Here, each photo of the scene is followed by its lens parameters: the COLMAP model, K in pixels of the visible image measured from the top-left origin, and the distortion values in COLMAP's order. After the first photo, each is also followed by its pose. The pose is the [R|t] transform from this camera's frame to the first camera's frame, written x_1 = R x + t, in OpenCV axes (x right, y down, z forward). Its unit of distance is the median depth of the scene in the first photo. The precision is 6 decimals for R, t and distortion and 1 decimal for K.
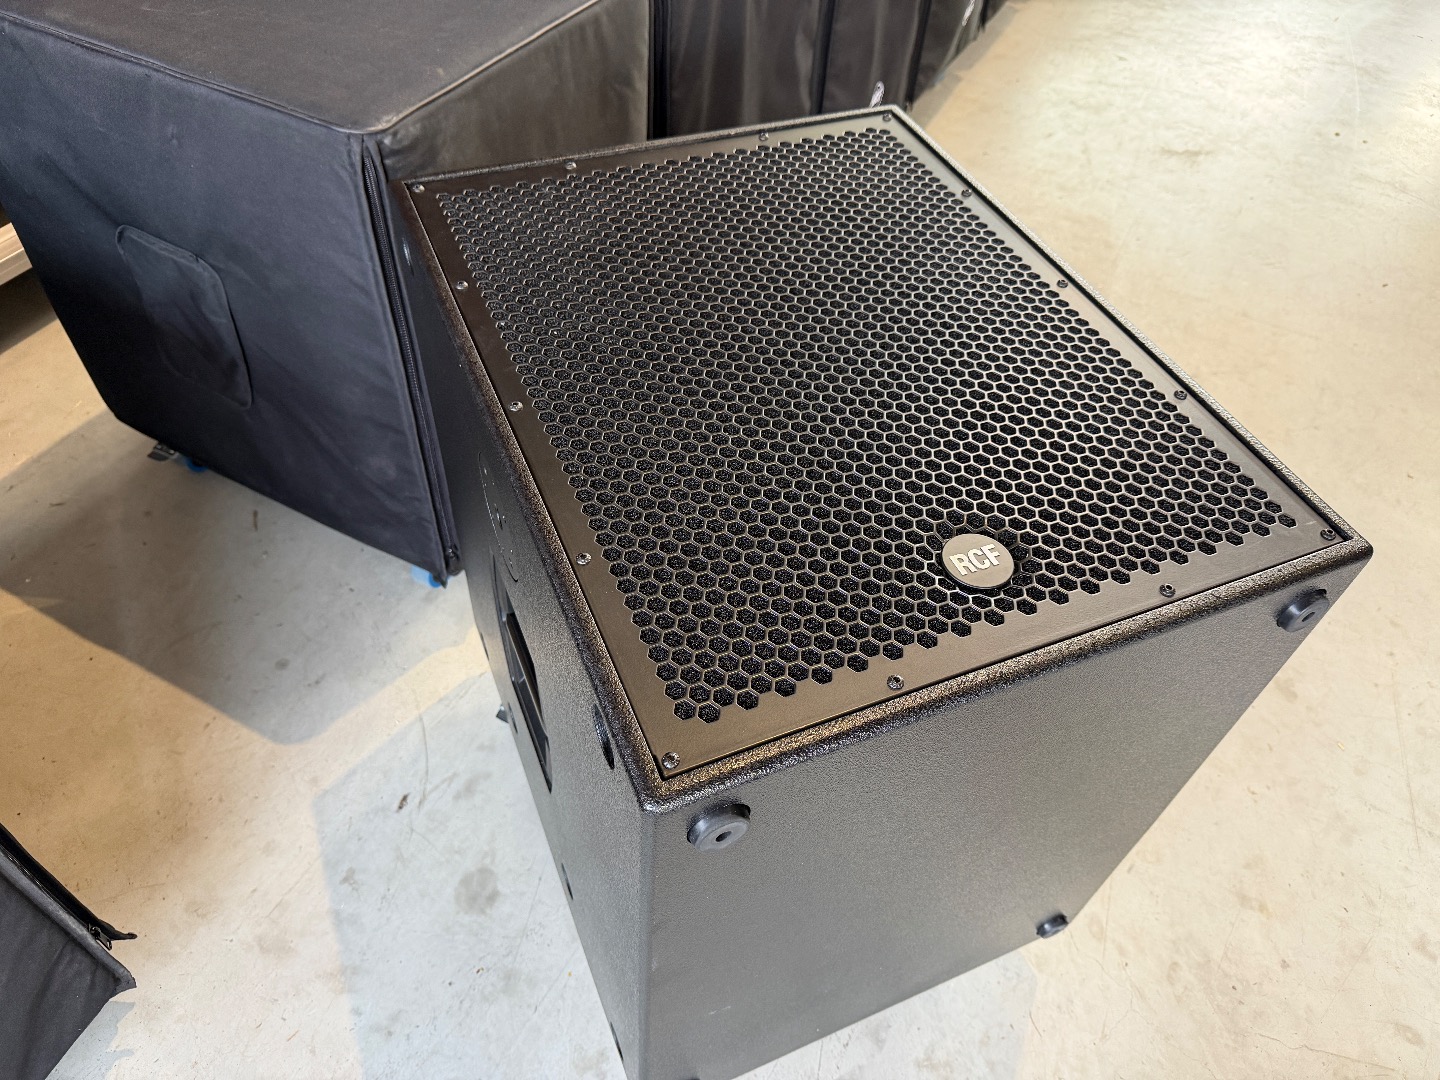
lens RADIAL K [[1037.5, 0, 773.7], [0, 1037.5, 540.4], [0, 0, 1]] dist [0.041933, -0.058956]
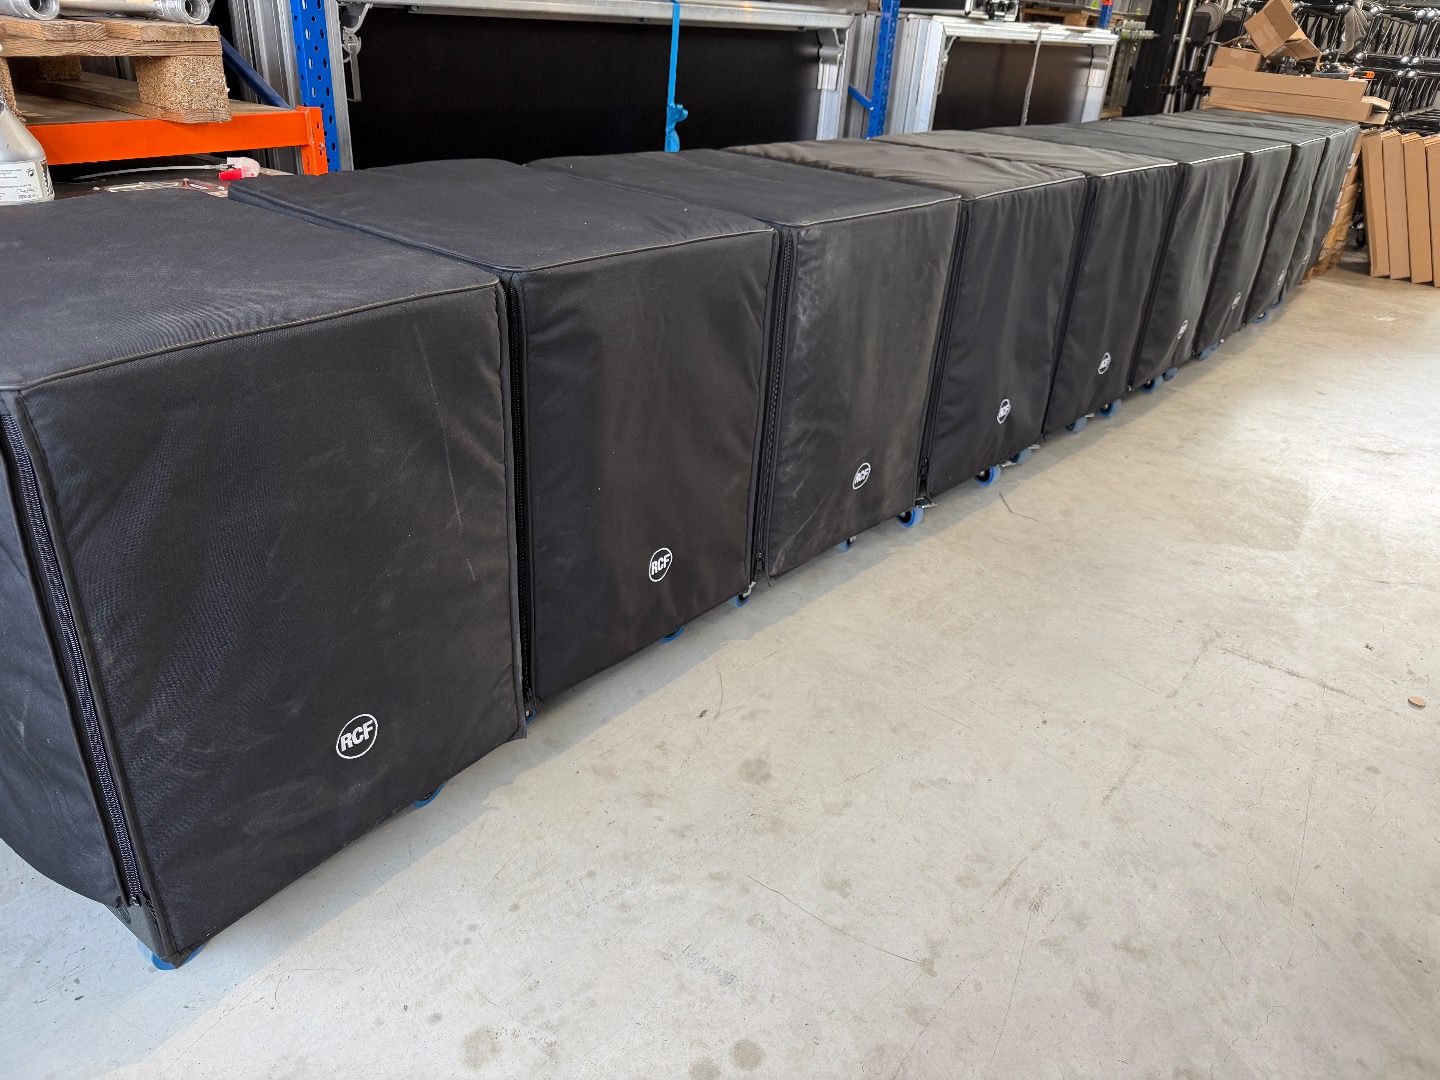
lens RADIAL K [[1037.5, 0, 773.7], [0, 1037.5, 540.4], [0, 0, 1]] dist [0.041933, -0.058956]
pose [[0.975622, 0.096661, -0.197024, -0.040643], [-0.161863, 0.923195, -0.348586, 0.508751], [0.148197, 0.371979, 0.916335, -0.249882]]
